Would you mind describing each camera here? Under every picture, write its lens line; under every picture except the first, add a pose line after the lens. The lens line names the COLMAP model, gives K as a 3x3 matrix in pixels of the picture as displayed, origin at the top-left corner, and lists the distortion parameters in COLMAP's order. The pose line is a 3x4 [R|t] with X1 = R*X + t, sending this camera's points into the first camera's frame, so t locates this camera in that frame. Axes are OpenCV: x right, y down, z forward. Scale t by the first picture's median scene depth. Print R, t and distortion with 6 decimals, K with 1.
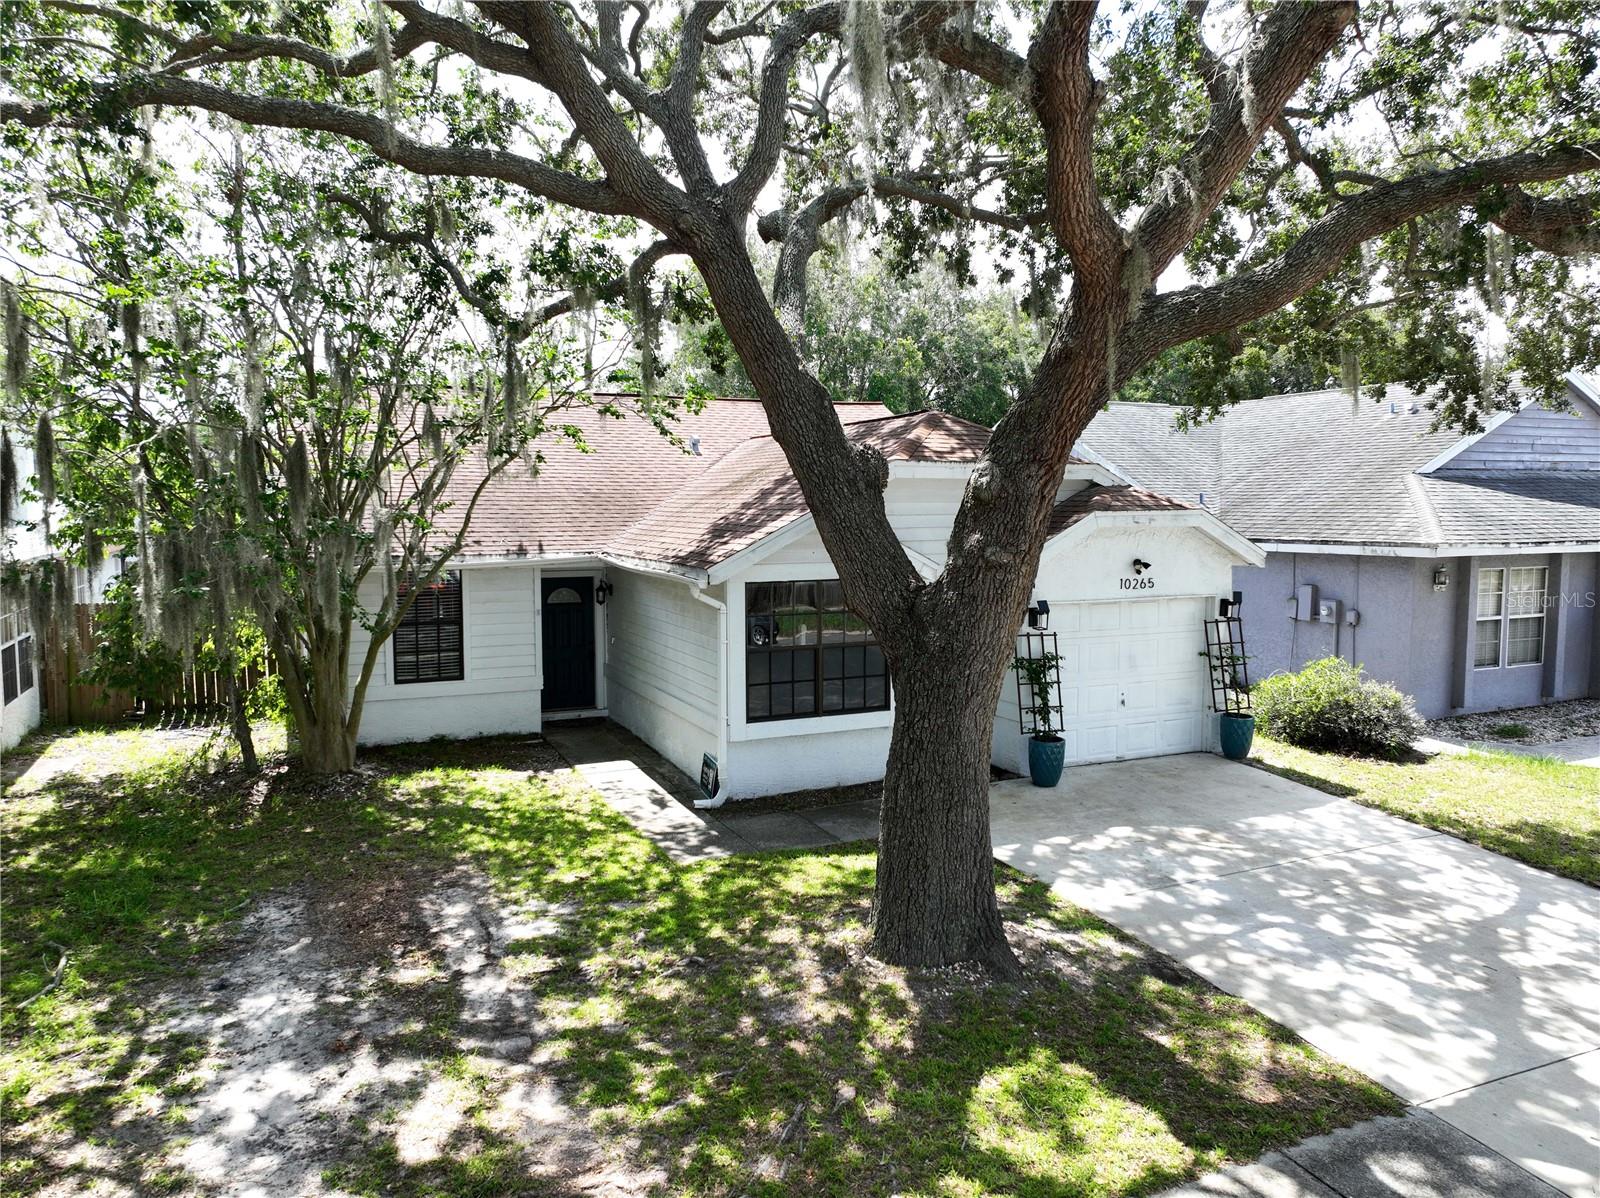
lens RADIAL K [[1122.0, 0, 802.3], [0, 1122.0, 593.1], [0, 0, 1]] dist [-0.003388, 0.023693]
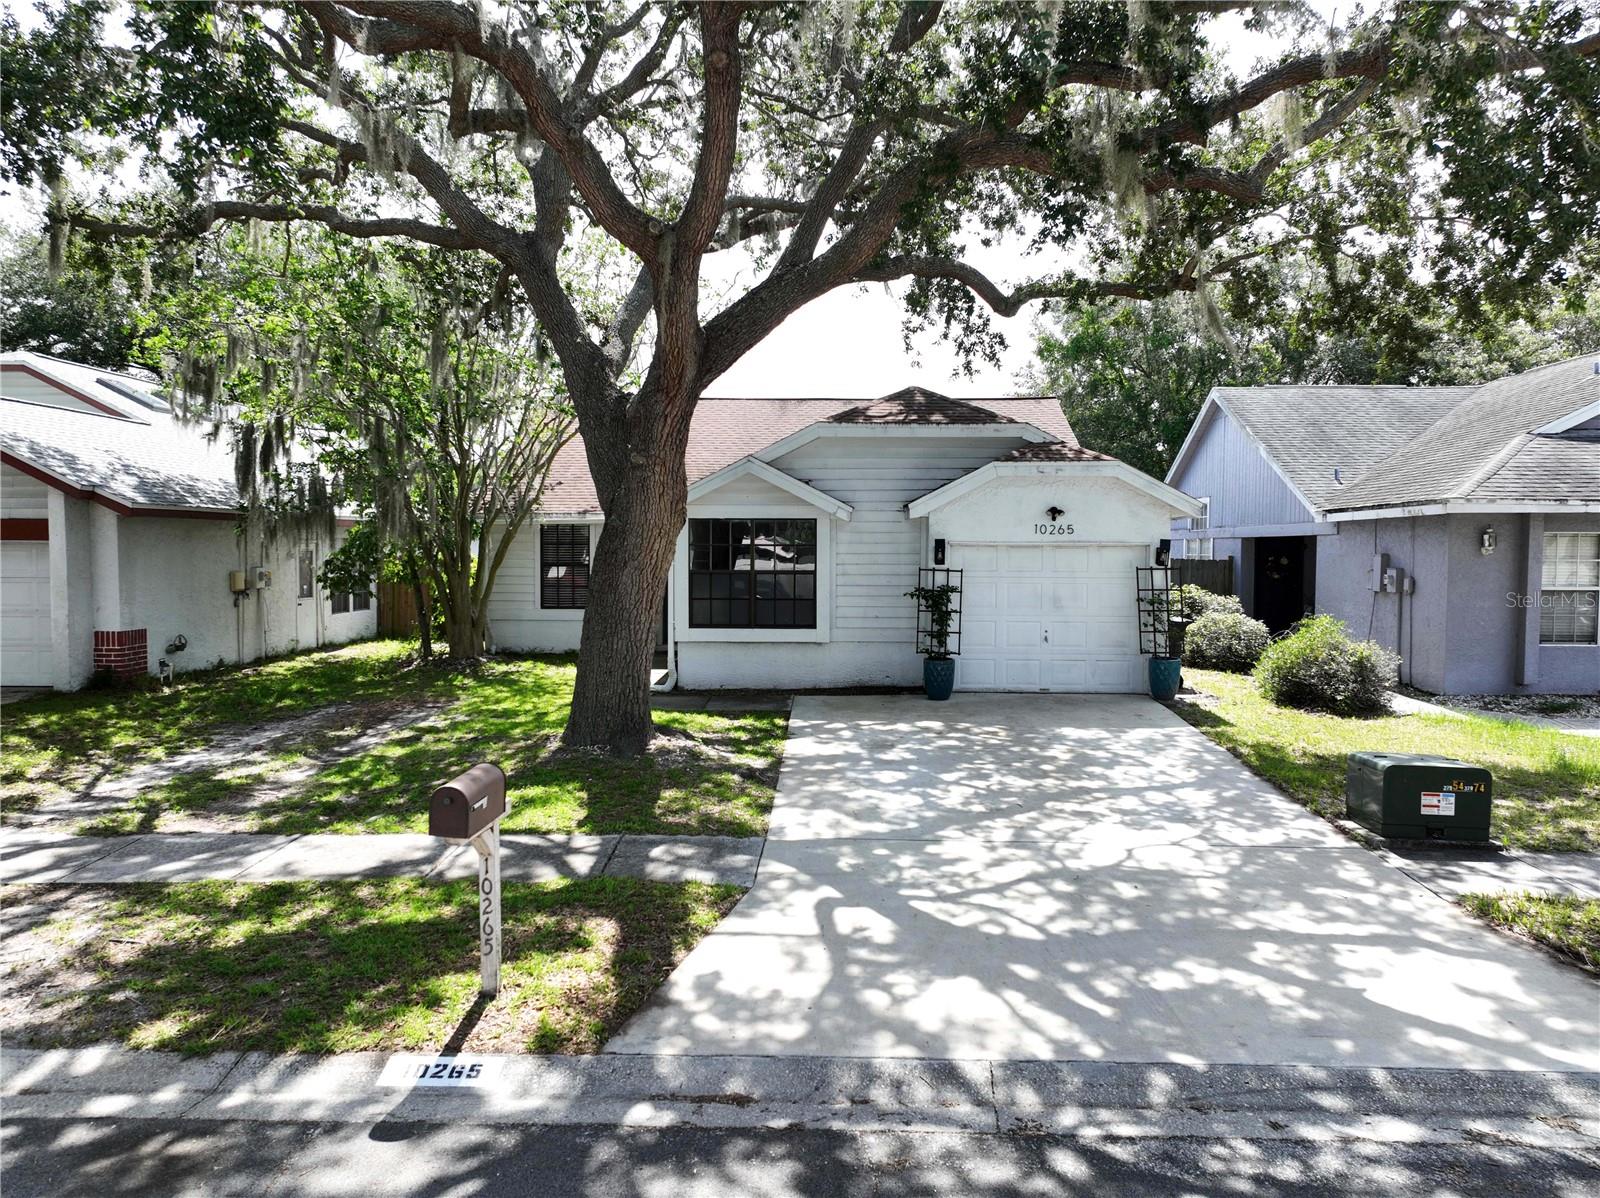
lens RADIAL K [[1139.6, 0, 800.1], [0, 1139.6, 600.6], [0, 0, 1]] dist [0.000530, 0.000611]
pose [[0.893541, 0.025800, -0.448241, 0.599194], [-0.040744, 0.998888, -0.023728, 0.101268], [0.447130, 0.039465, 0.893598, -0.108775]]
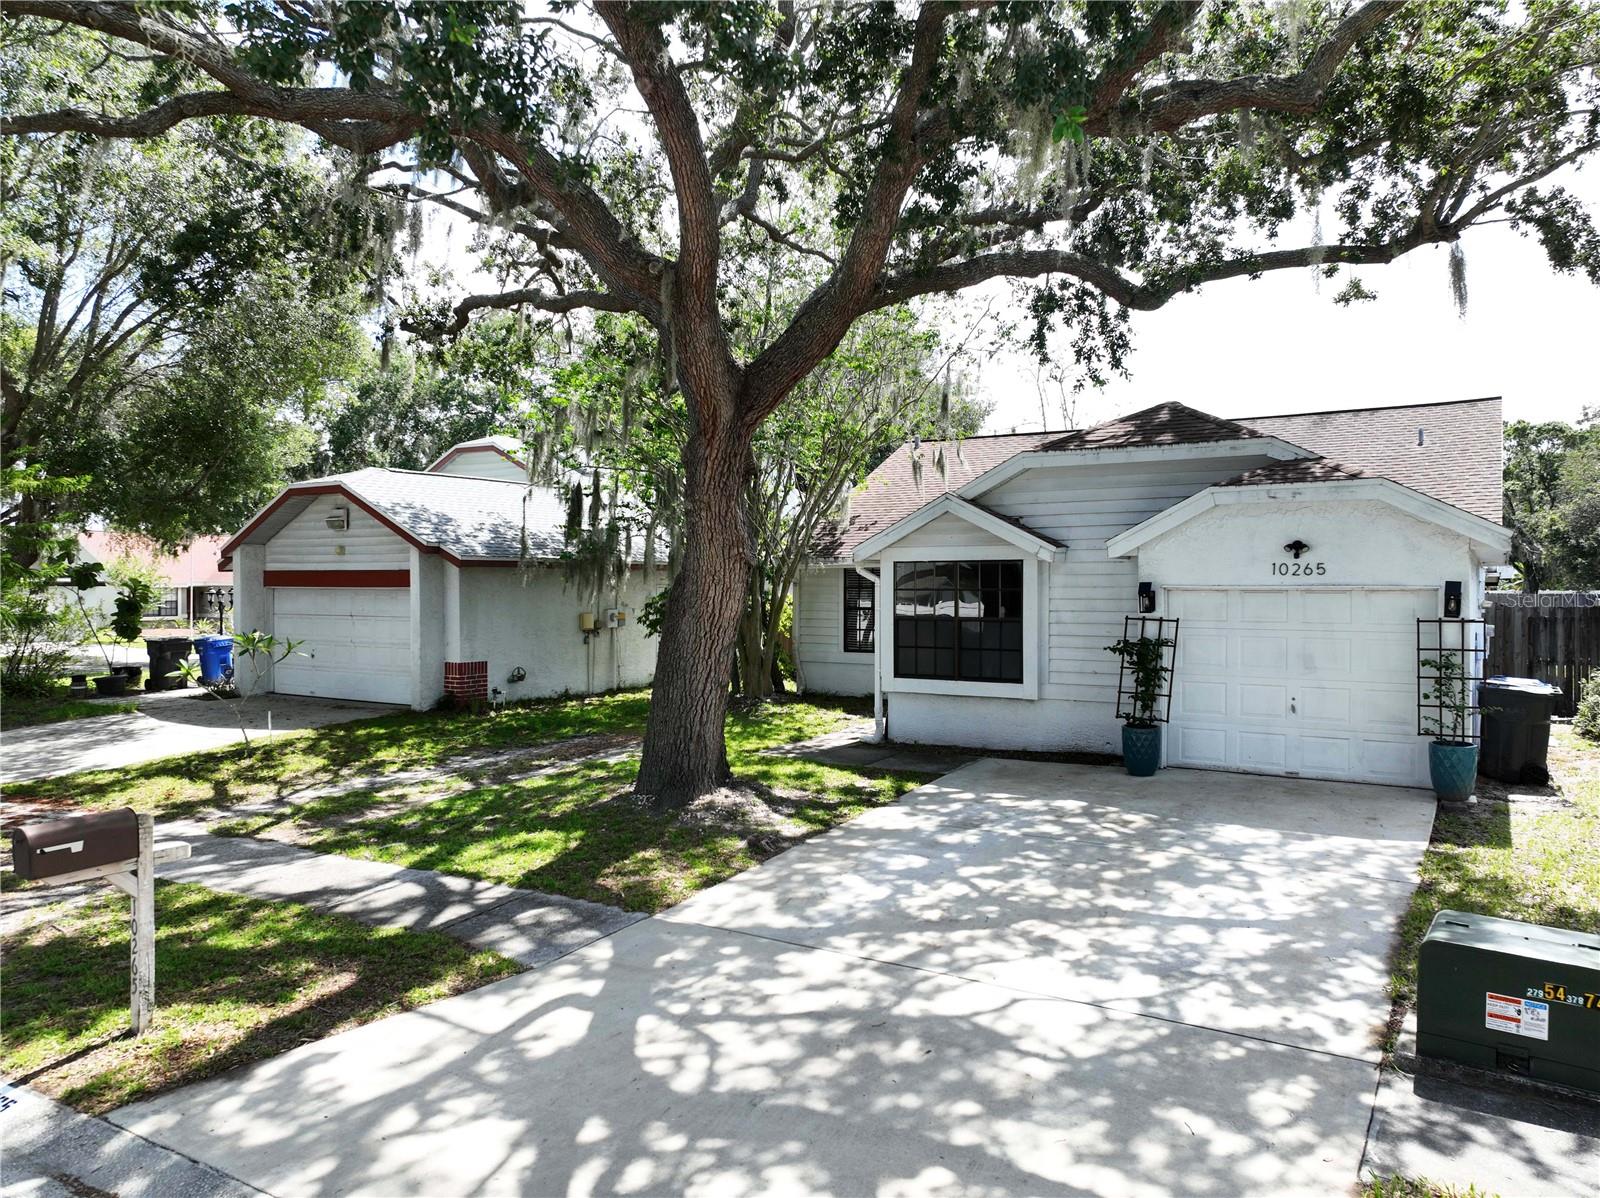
lens RADIAL K [[1122.0, 0, 802.3], [0, 1122.0, 593.1], [0, 0, 1]] dist [-0.003388, 0.023693]
pose [[0.551320, 0.007026, -0.834264, 0.837365], [-0.066382, 0.997164, -0.035470, 0.068092], [0.831649, 0.074936, 0.550223, 0.217865]]
